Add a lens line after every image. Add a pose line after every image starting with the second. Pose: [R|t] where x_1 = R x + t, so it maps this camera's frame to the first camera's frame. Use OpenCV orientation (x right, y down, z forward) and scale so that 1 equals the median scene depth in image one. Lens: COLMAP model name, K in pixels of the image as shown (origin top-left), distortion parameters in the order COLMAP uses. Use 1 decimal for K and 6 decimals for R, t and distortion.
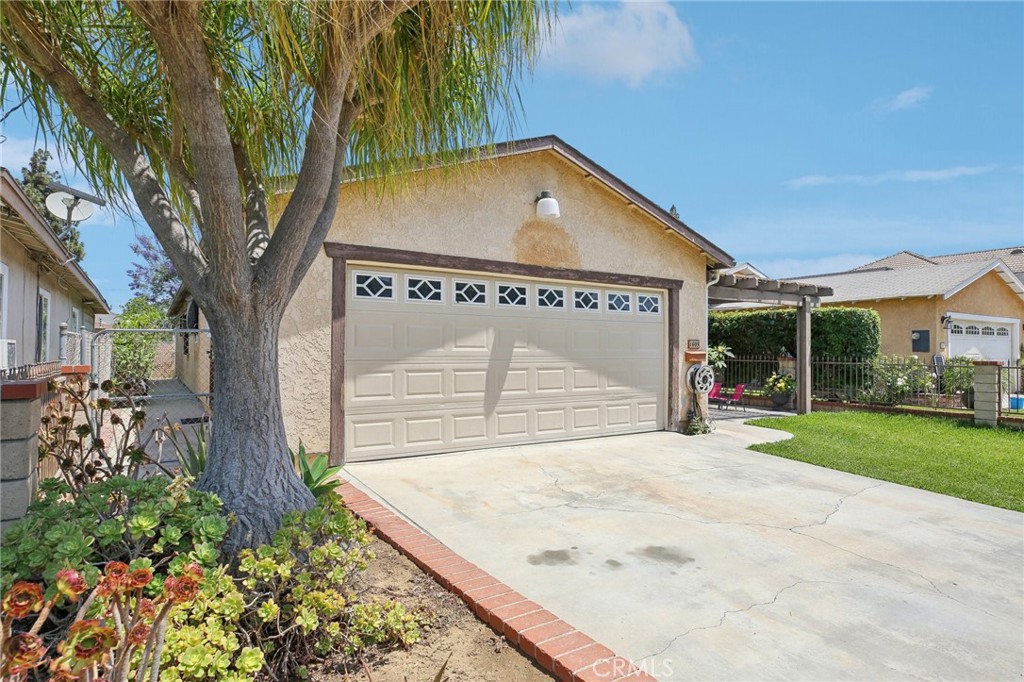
lens RADIAL K [[581.1, 0, 512.8], [0, 581.1, 344.2], [0, 0, 1]] dist [-0.008038, -0.000276]
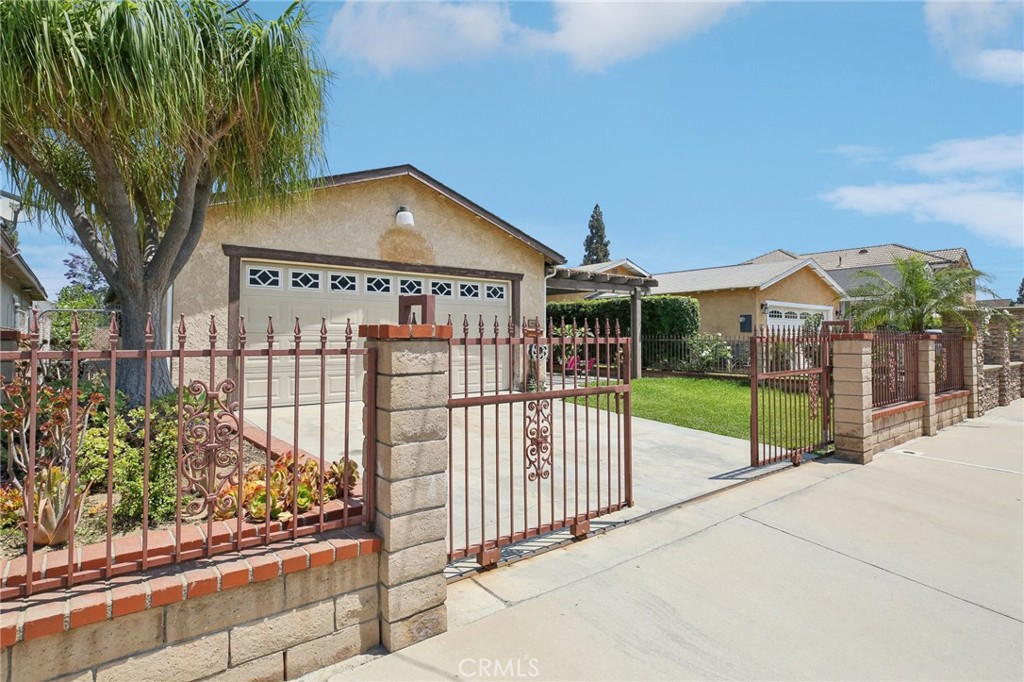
lens RADIAL K [[556.4, 0, 510.7], [0, 556.4, 325.7], [0, 0, 1]] dist [-0.013779, 0.005044]
pose [[0.995546, -0.001833, 0.094264, 0.167775], [0.002982, 0.999923, -0.012054, 0.022972], [-0.094234, 0.012281, 0.995474, -0.262482]]
